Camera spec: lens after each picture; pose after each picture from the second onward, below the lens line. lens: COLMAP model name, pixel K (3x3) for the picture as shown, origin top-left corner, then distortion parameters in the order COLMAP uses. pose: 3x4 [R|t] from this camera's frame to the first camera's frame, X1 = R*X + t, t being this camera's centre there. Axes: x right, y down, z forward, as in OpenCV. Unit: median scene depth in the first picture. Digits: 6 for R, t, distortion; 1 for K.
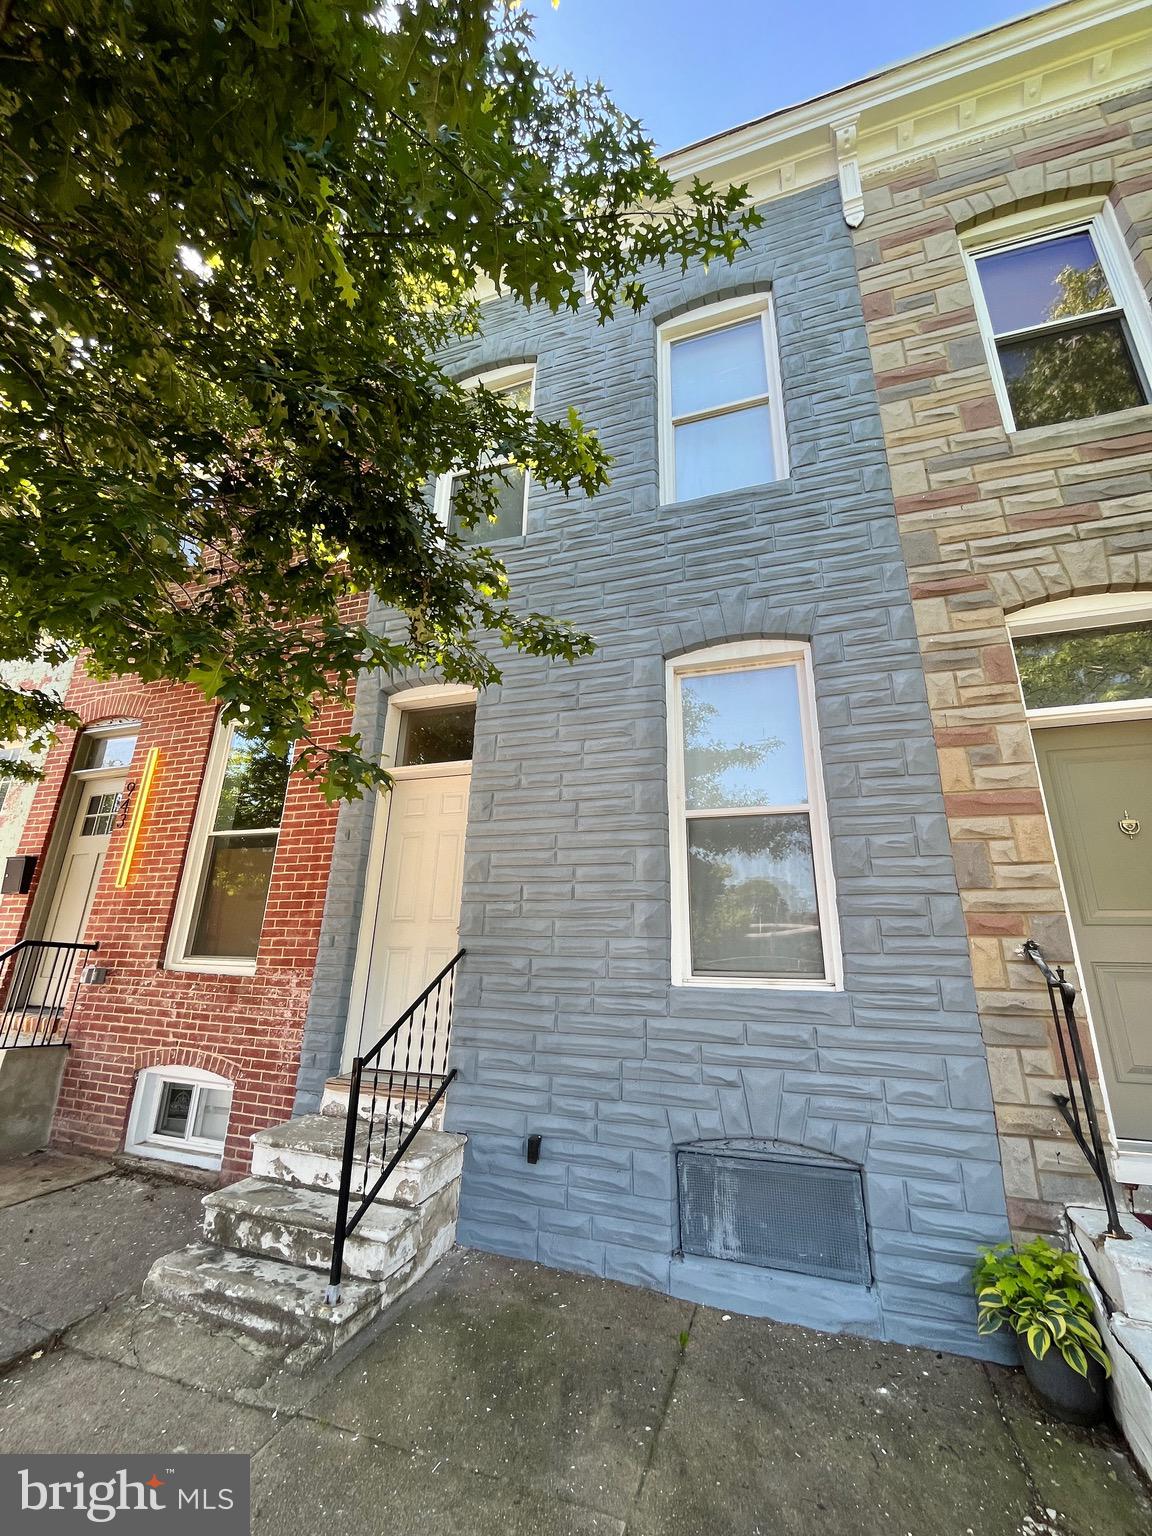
lens RADIAL K [[624.9, 0, 575.3], [0, 624.9, 767.4], [0, 0, 1]] dist [-0.004028, 0.000095]
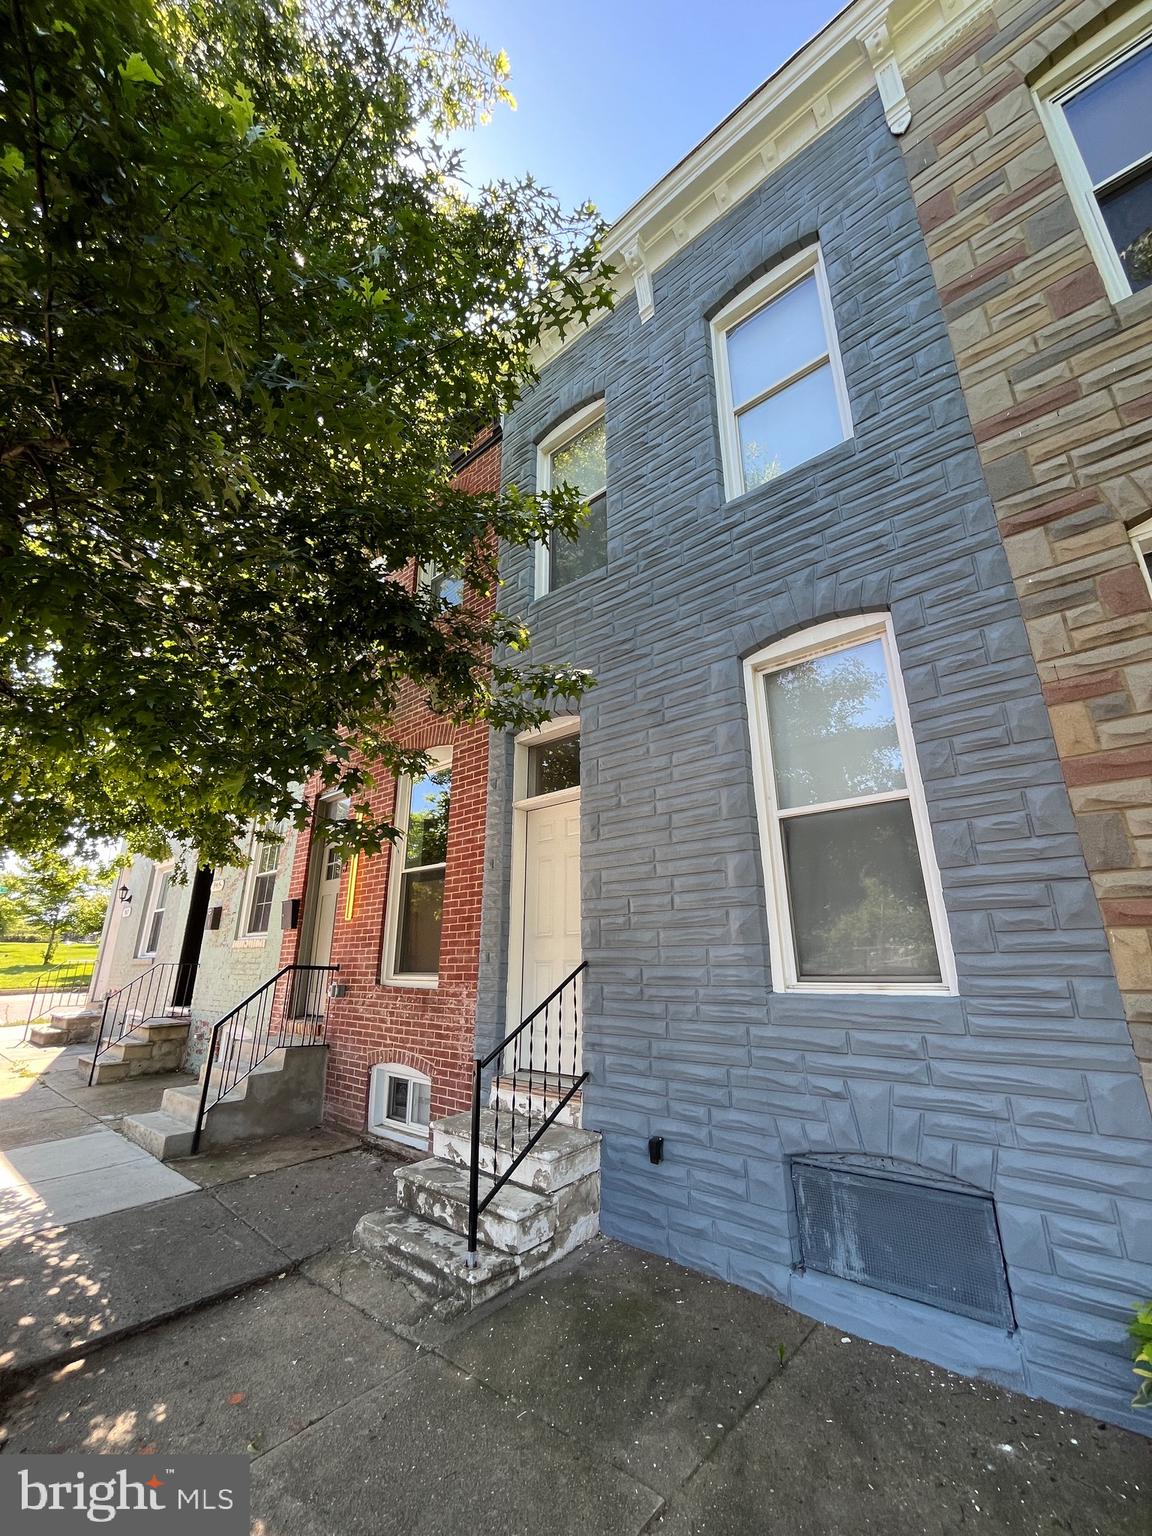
lens RADIAL K [[624.9, 0, 576.8], [0, 624.9, 766.3], [0, 0, 1]] dist [-0.004028, 0.000095]
pose [[0.926428, -0.143253, -0.348152, 0.257345], [0.141611, 0.989458, -0.030305, -0.015347], [0.348823, -0.021227, 0.936948, -0.017818]]
